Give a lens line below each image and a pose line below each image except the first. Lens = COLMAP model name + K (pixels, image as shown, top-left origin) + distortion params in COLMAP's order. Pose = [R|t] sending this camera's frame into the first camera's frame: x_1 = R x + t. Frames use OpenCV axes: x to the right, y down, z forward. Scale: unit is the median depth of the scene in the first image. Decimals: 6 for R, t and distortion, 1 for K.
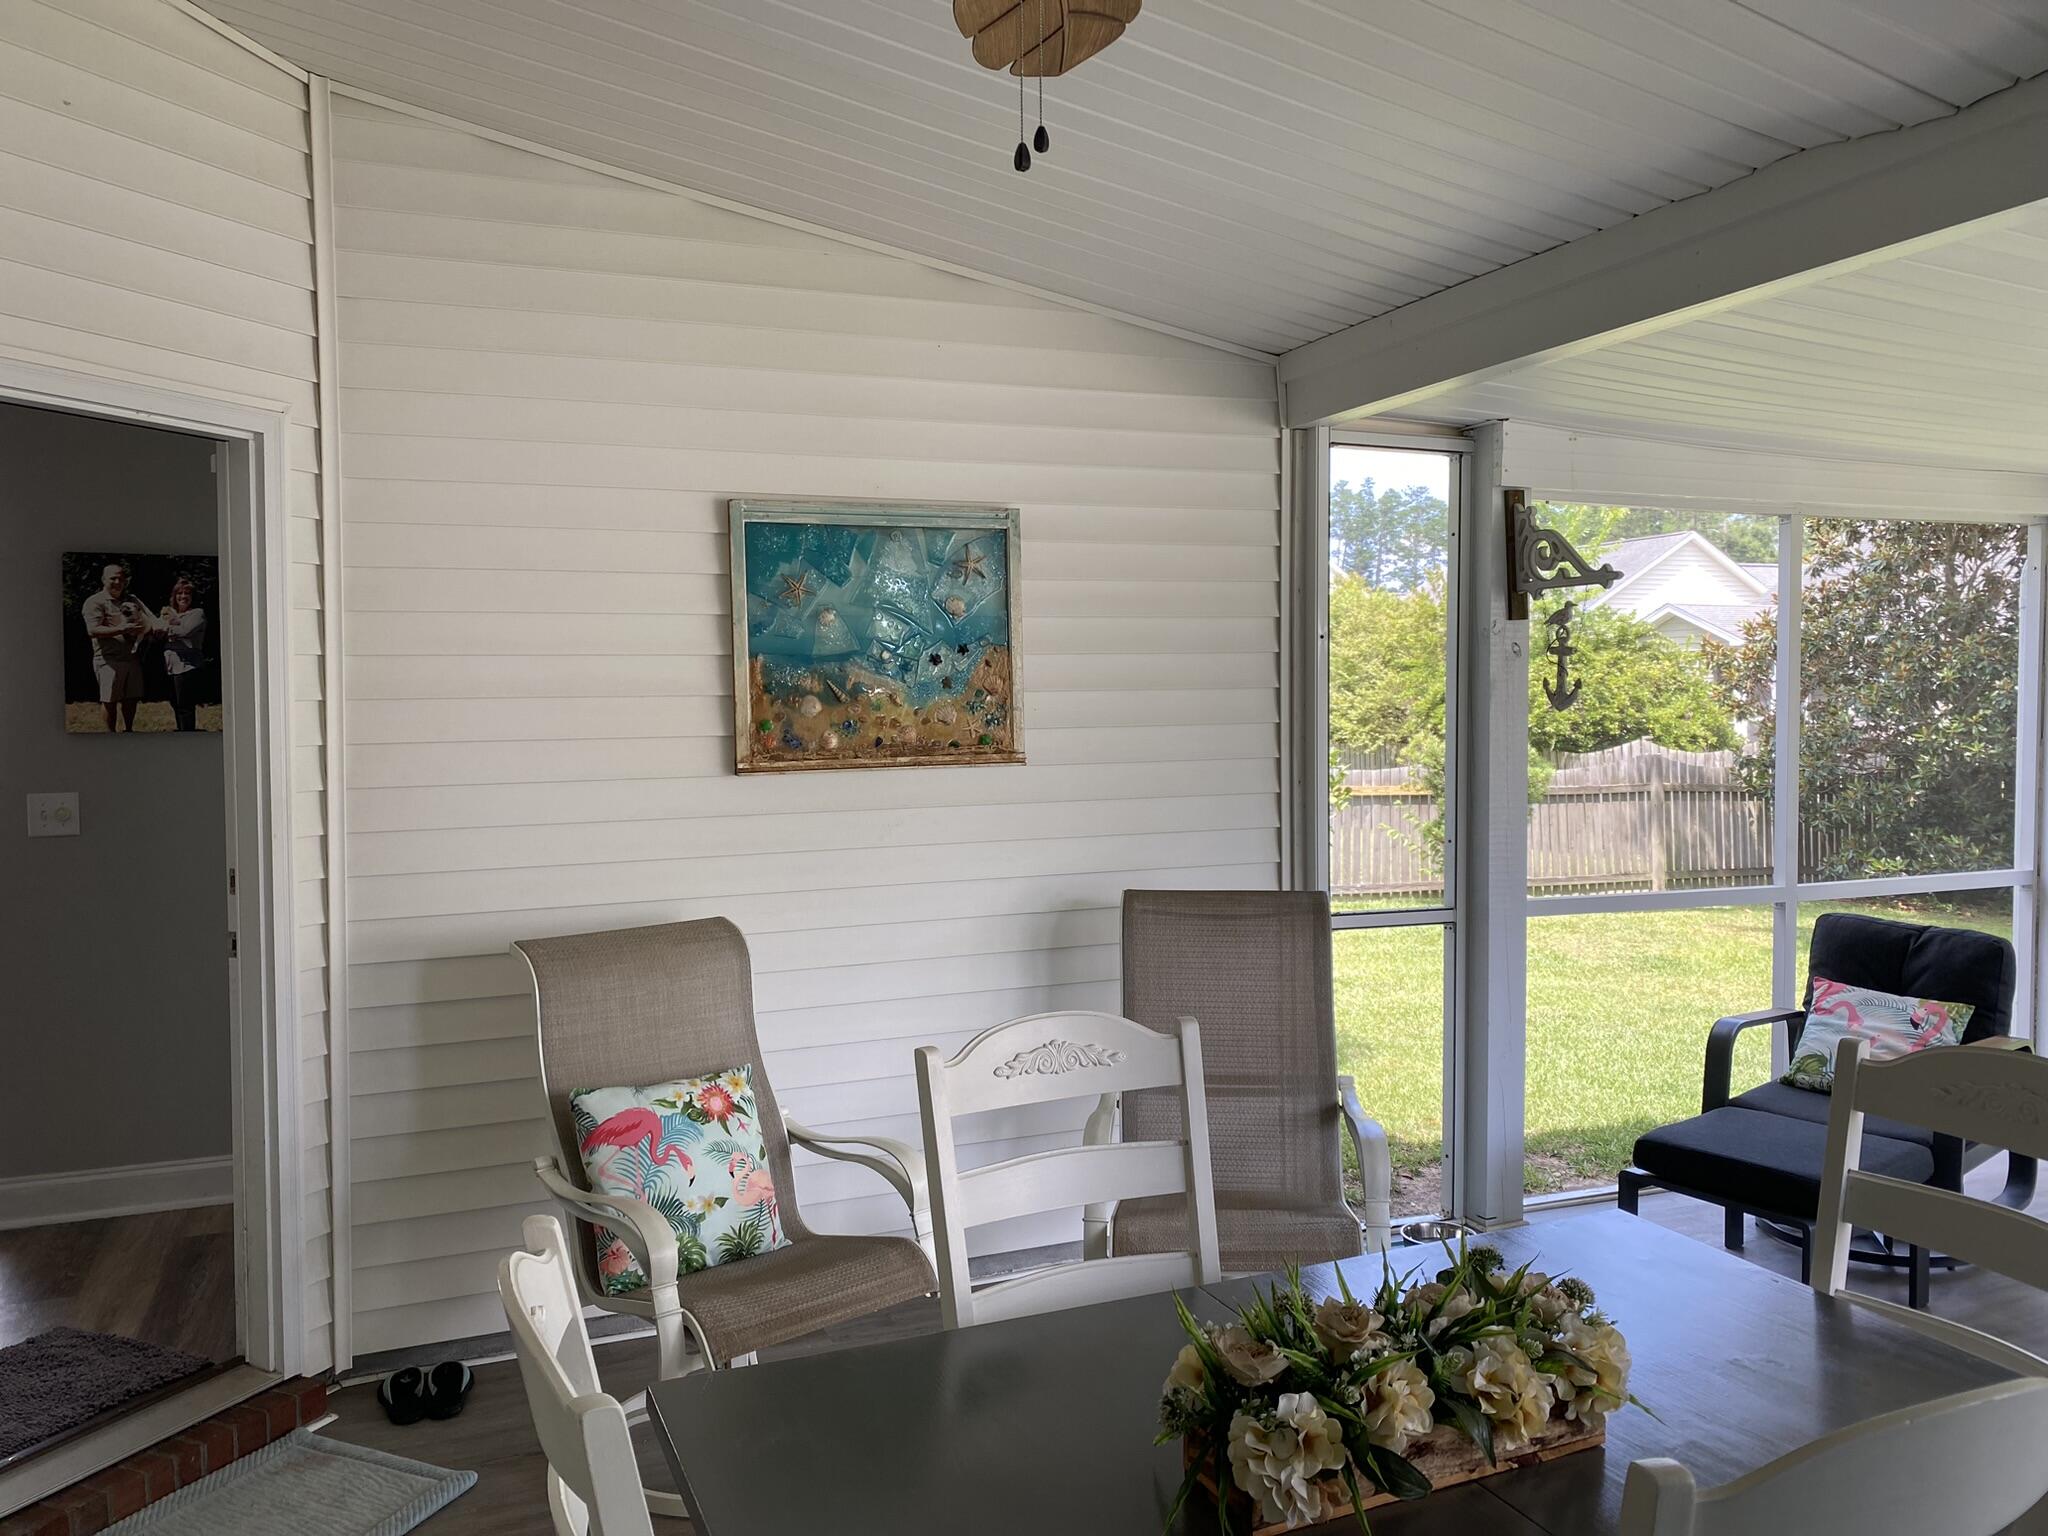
lens RADIAL K [[1561.6, 0, 1027.5], [0, 1561.6, 760.6], [0, 0, 1]] dist [0.050570, -0.060252]
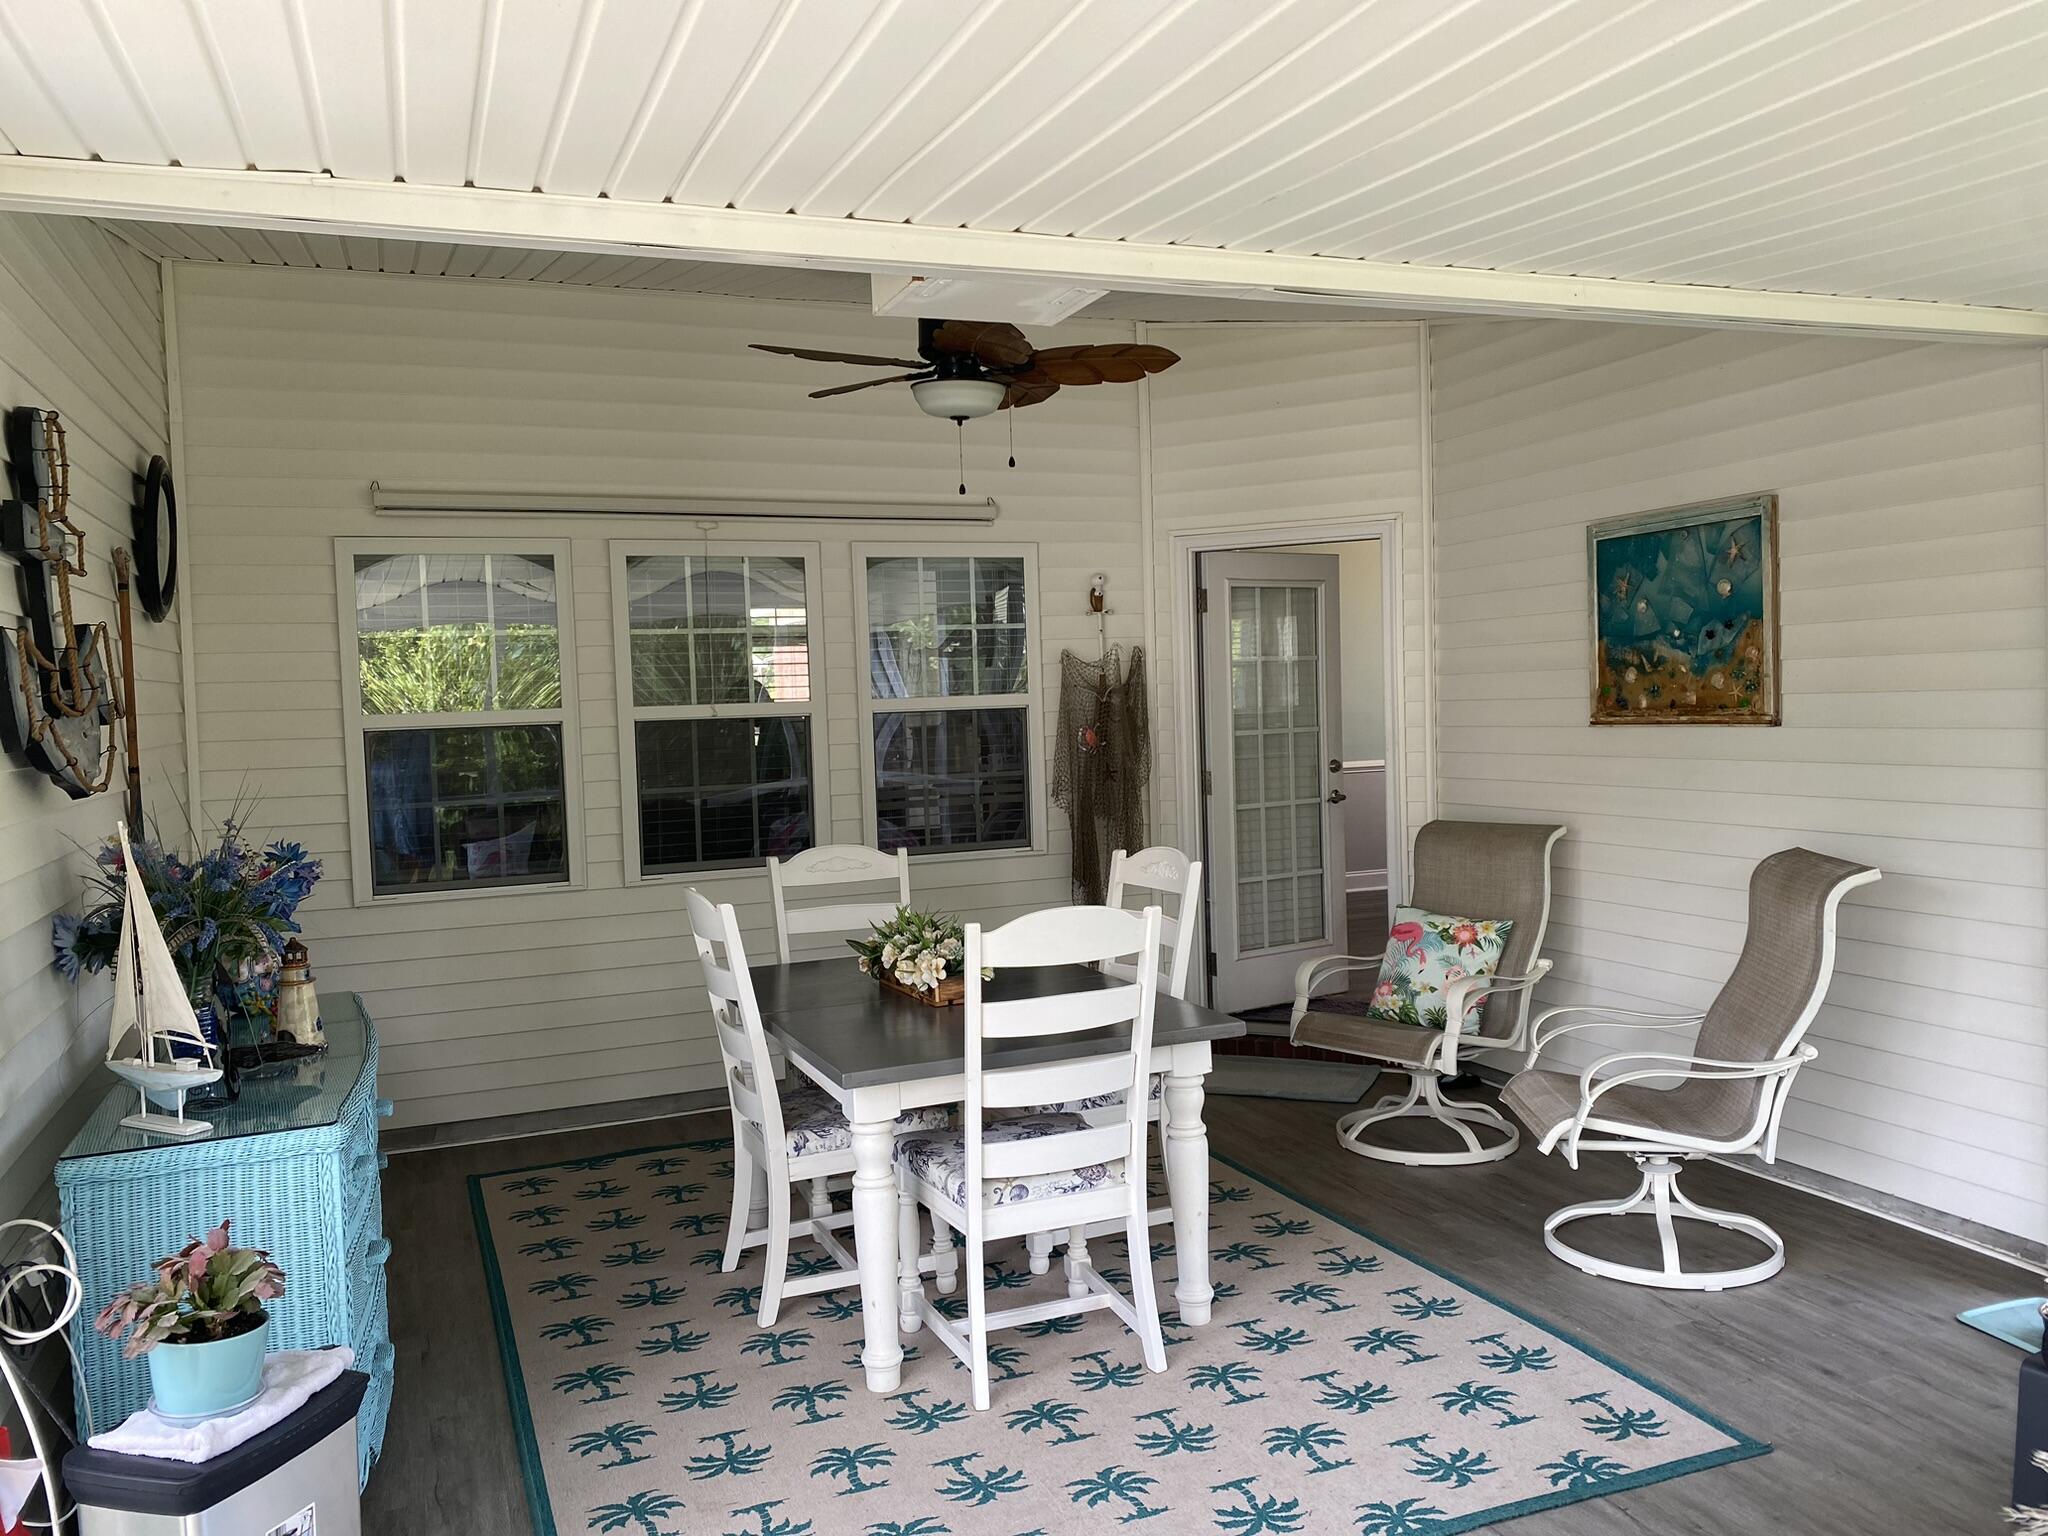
lens RADIAL K [[1561.6, 0, 1023.5], [0, 1561.6, 768.8], [0, 0, 1]] dist [0.050570, -0.060252]
pose [[-0.004360, 0.060238, -0.998174, 1.178280], [-0.006660, 0.998160, 0.060267, -0.032514], [0.999968, 0.006911, -0.003951, 0.495782]]
